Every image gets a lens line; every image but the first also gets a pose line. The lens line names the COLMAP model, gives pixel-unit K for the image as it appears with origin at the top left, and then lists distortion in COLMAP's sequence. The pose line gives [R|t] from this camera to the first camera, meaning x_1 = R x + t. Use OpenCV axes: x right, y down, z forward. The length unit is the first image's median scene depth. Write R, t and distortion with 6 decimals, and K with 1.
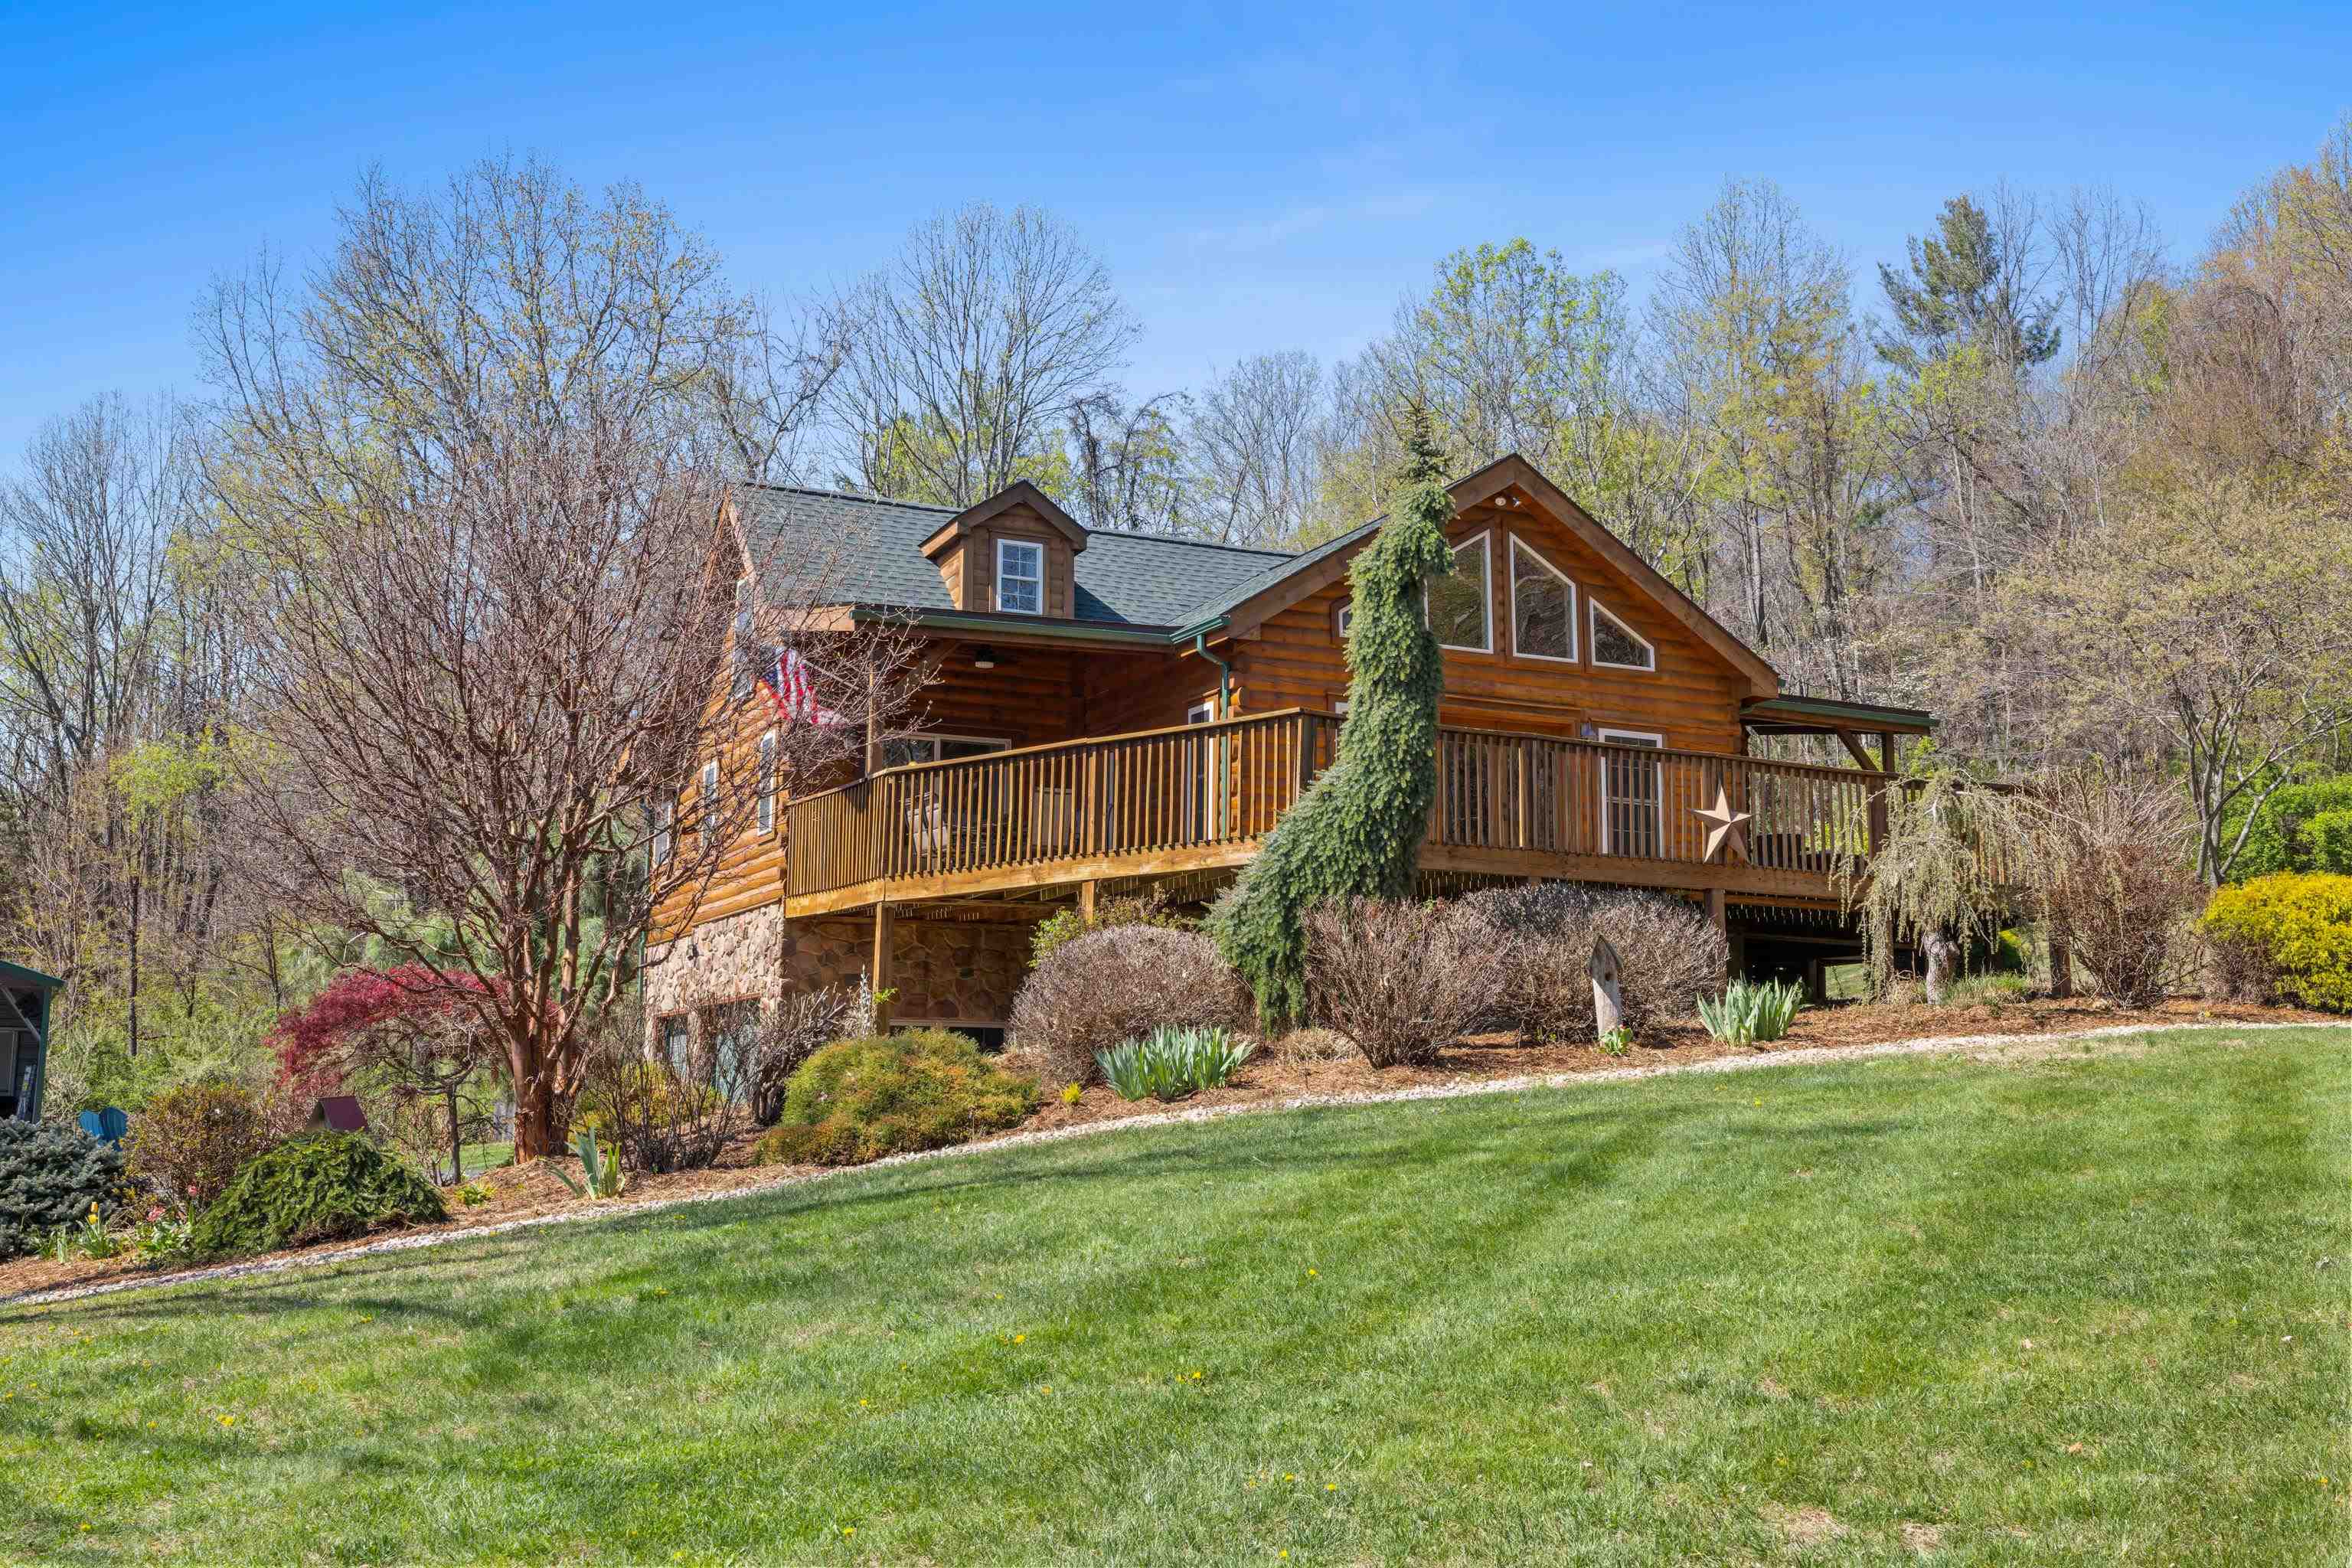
lens RADIAL K [[2265.0, 0, 1185.8], [0, 2265.0, 734.5], [0, 0, 1]] dist [0.002573, 0.013262]
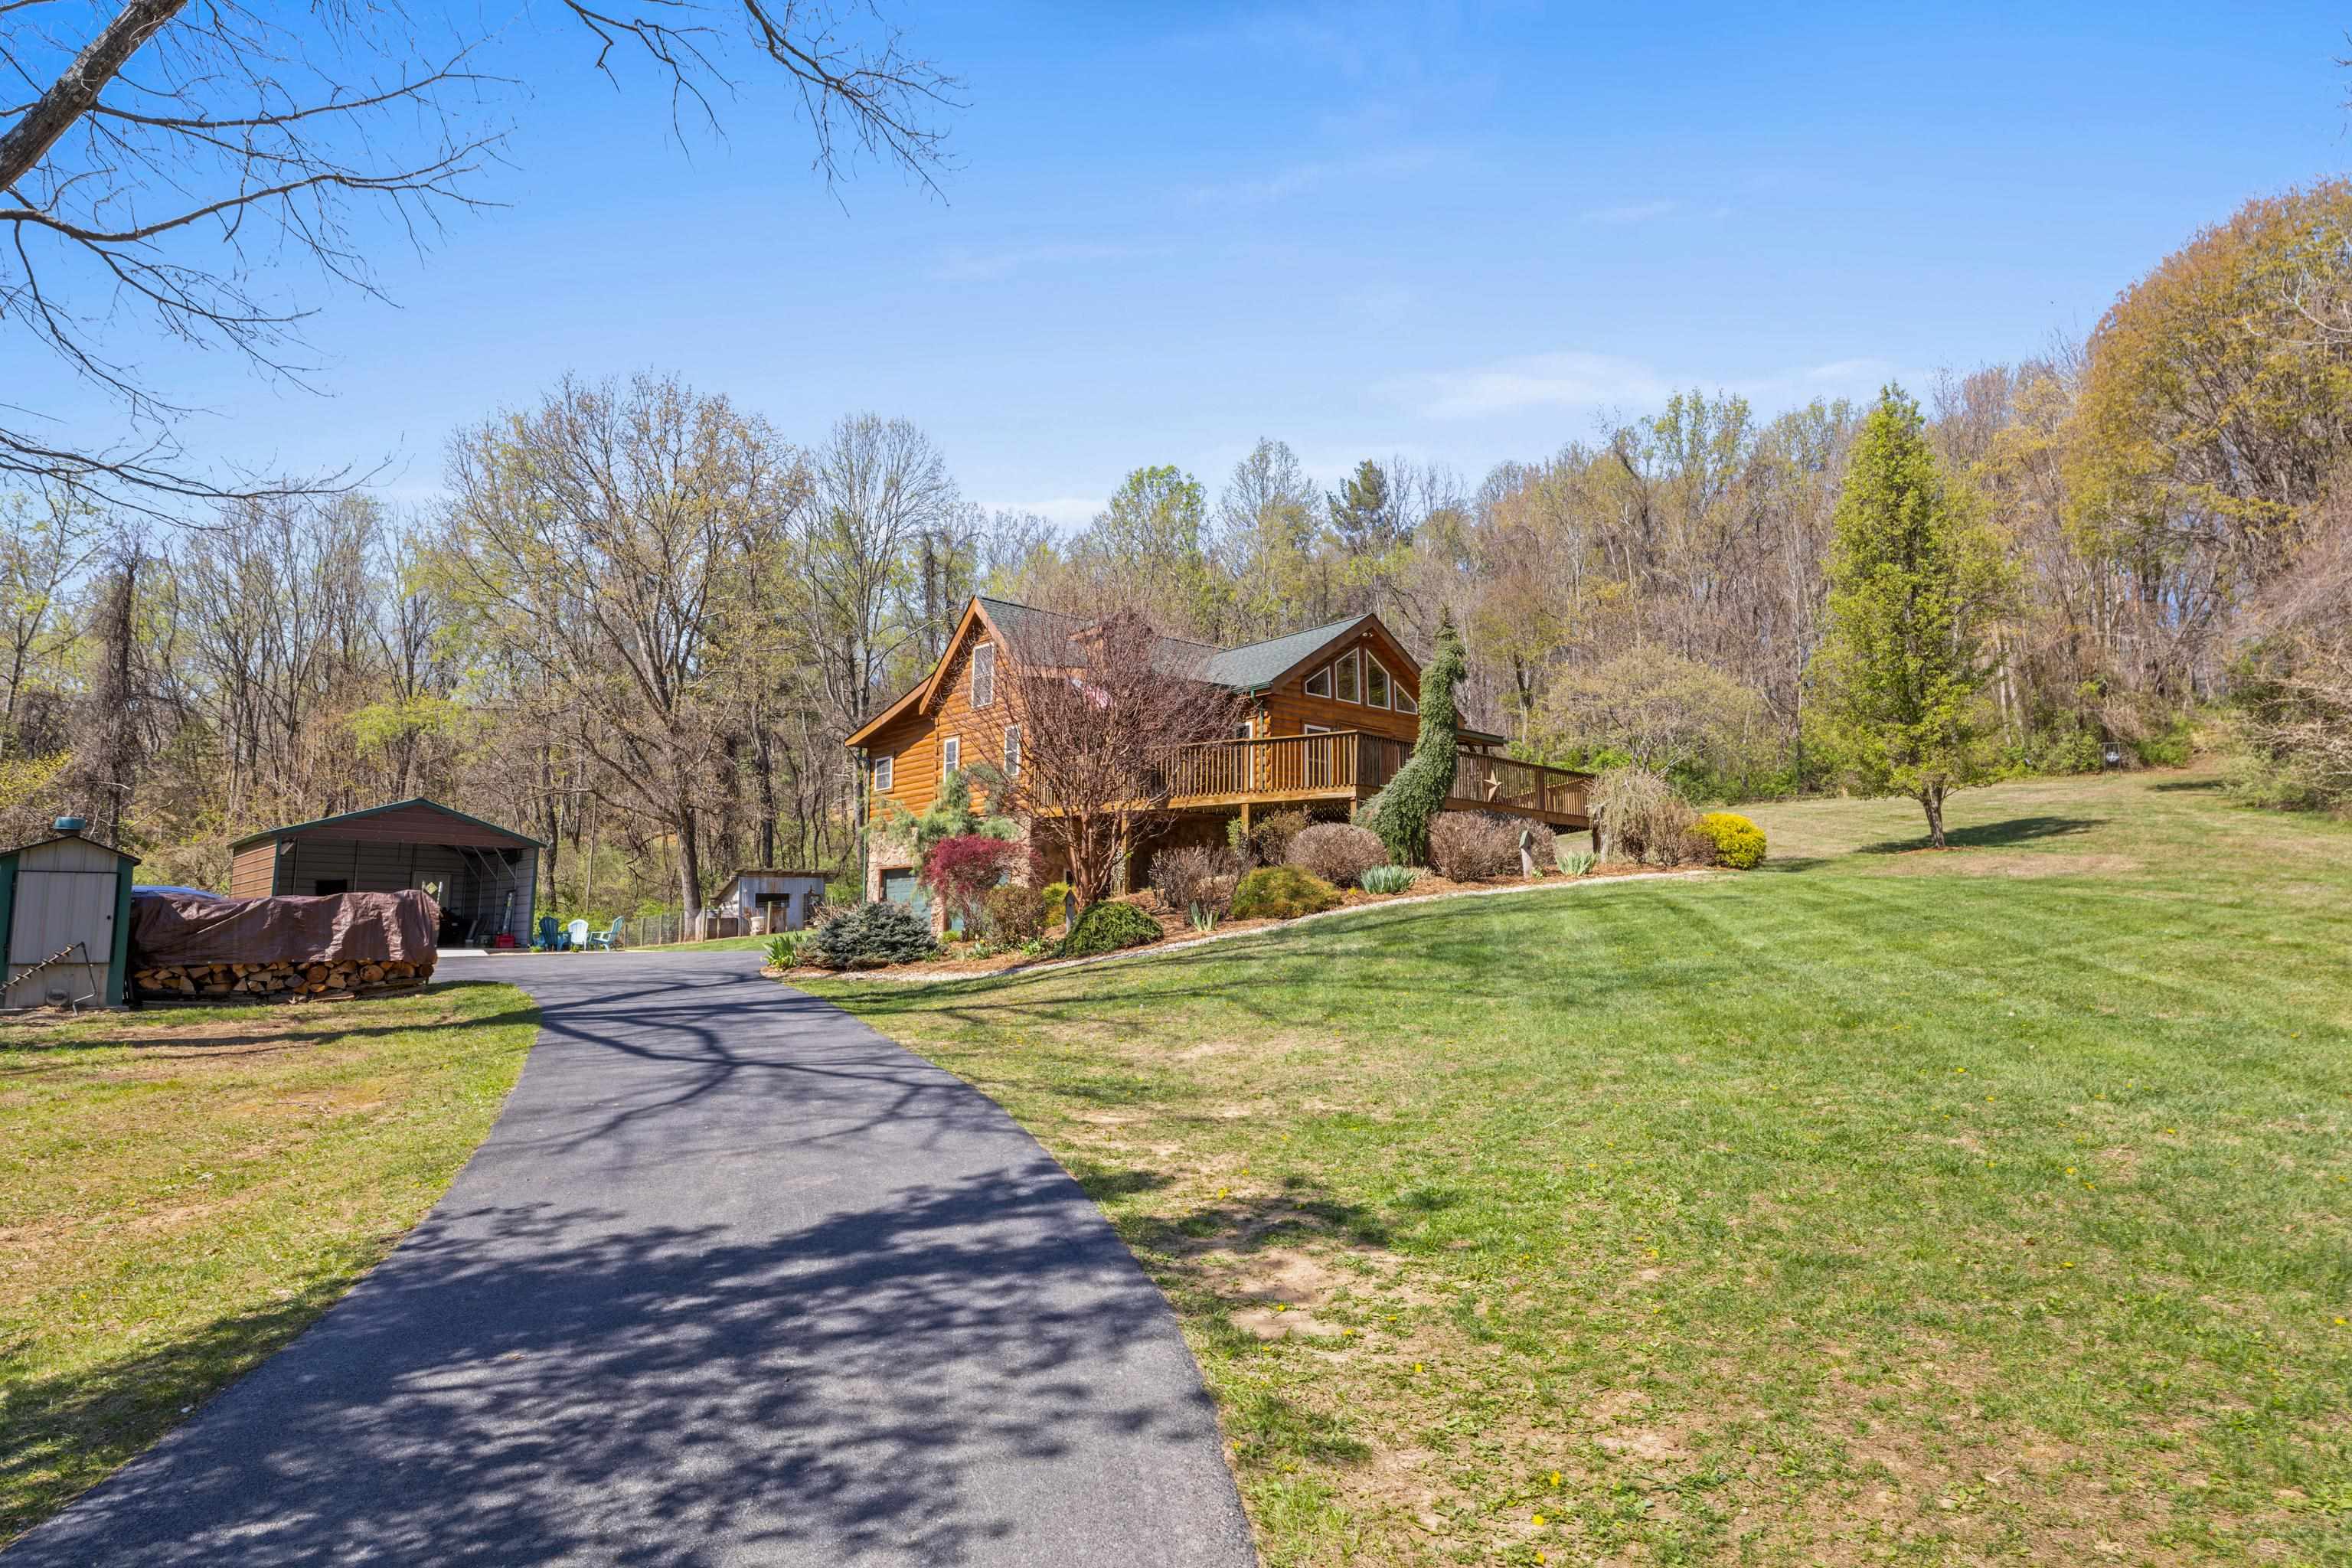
lens RADIAL K [[1347.3, 0, 1170.1], [0, 1347.3, 761.8], [0, 0, 1]] dist [0.002340, 0.000283]
pose [[0.961473, 0.034326, 0.272747, -0.468292], [-0.042198, 0.998843, 0.023049, -0.002932], [-0.271640, -0.033670, 0.961810, -0.236432]]
